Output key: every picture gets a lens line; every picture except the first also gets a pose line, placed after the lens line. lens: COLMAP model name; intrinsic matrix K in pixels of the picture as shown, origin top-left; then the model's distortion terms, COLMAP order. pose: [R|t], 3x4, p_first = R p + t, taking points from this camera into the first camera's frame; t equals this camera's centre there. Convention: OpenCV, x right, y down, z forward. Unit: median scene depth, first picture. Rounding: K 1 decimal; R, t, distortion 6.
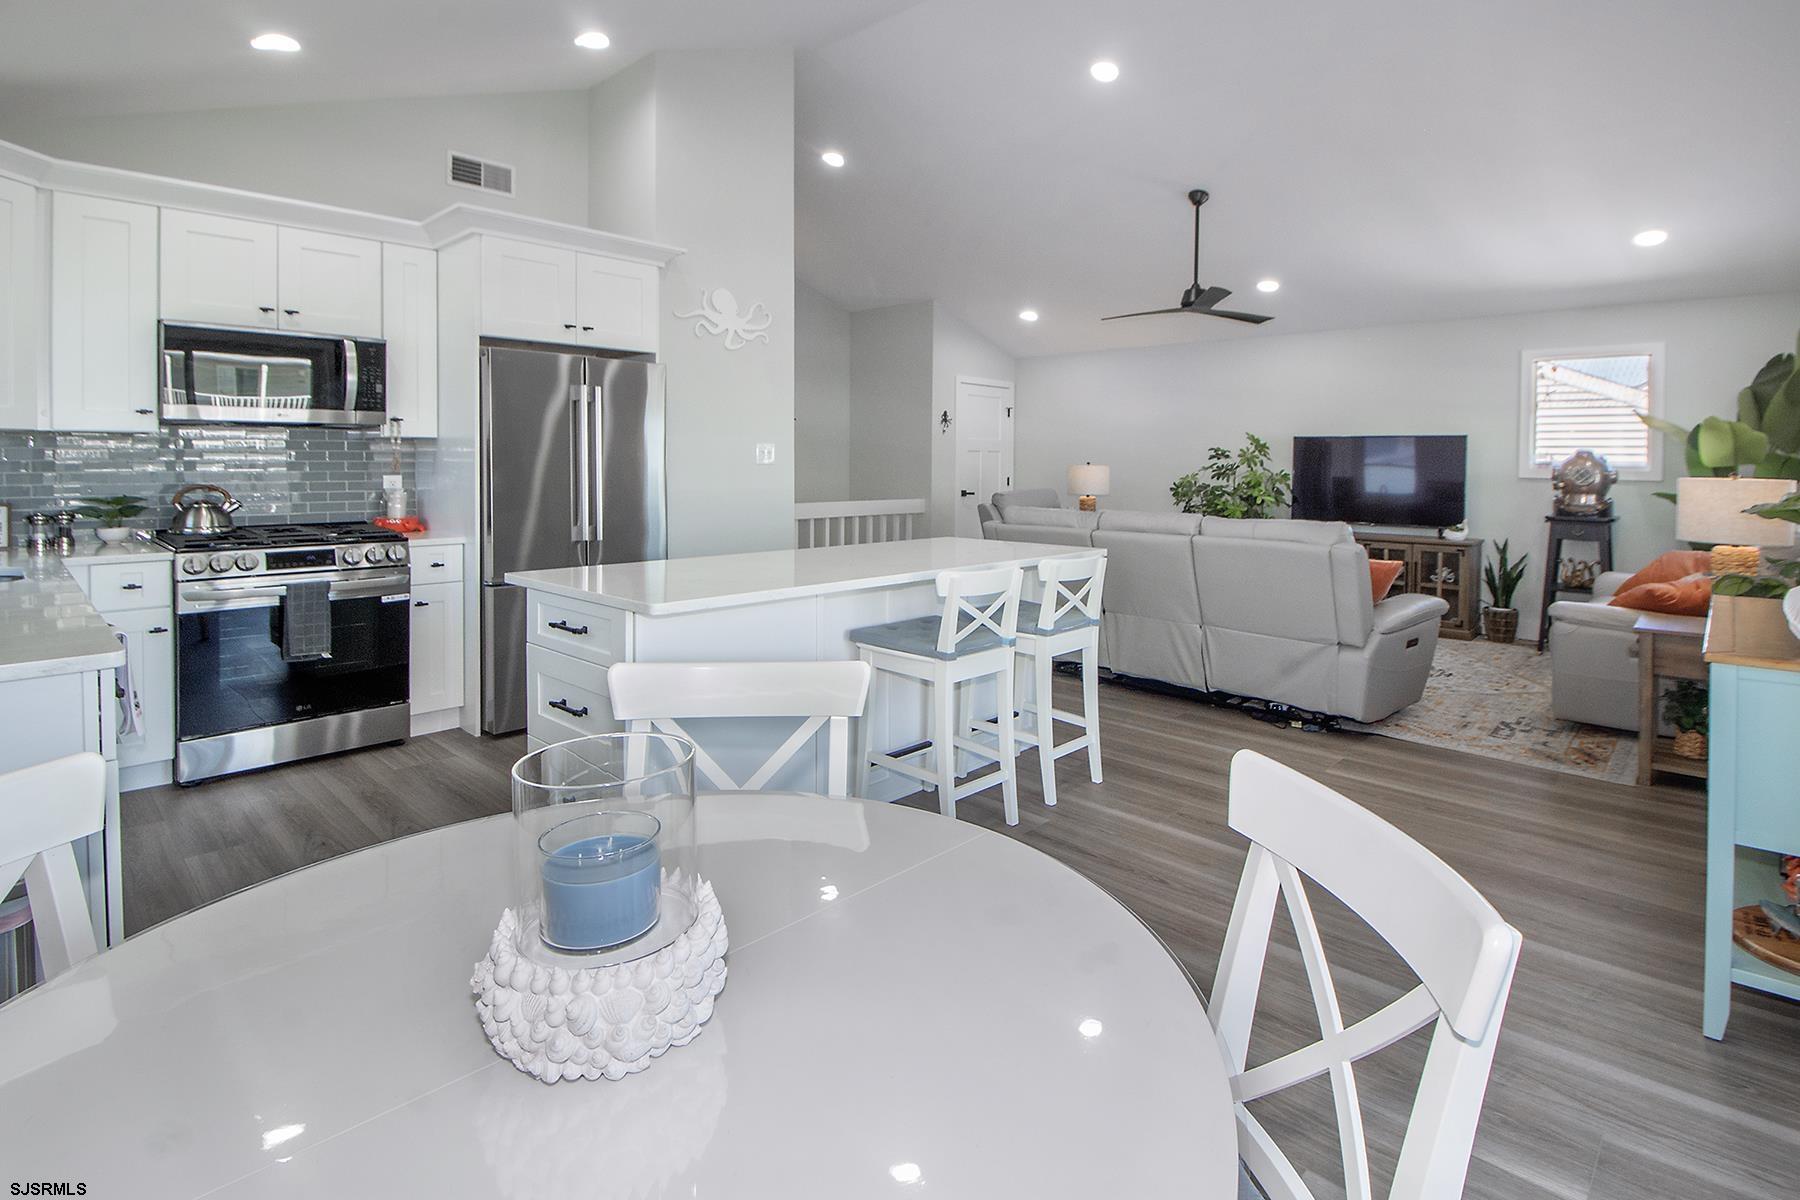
lens RADIAL K [[883.3, 0, 970.7], [0, 883.3, 503.6], [0, 0, 1]] dist [-0.001173, -0.018495]
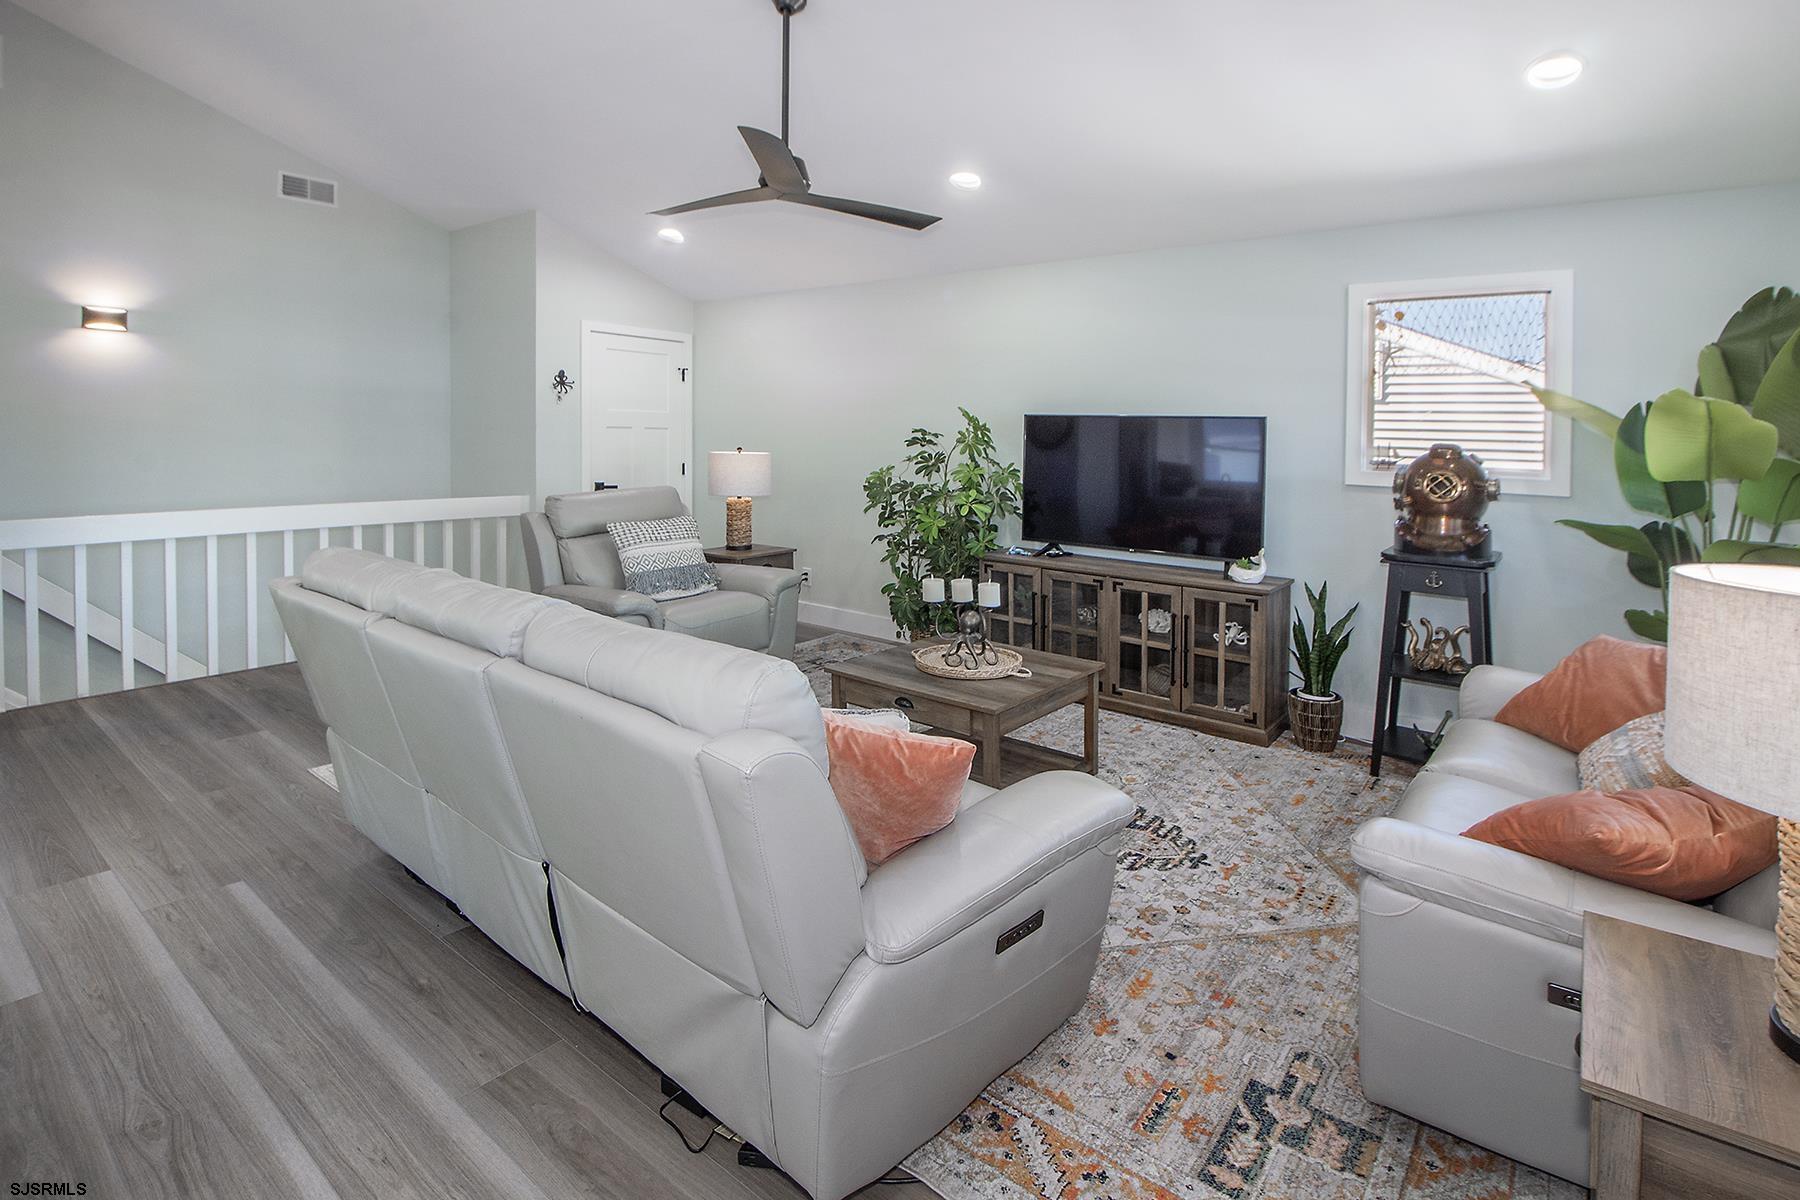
lens RADIAL K [[877.5, 0, 901.9], [0, 877.5, 449.8], [0, 0, 1]] dist [-0.011649, -0.000118]
pose [[0.999008, 0.011672, 0.042968, 0.283049], [-0.010608, 0.999633, -0.024920, -0.036255], [-0.043243, 0.024440, 0.998766, 0.392976]]
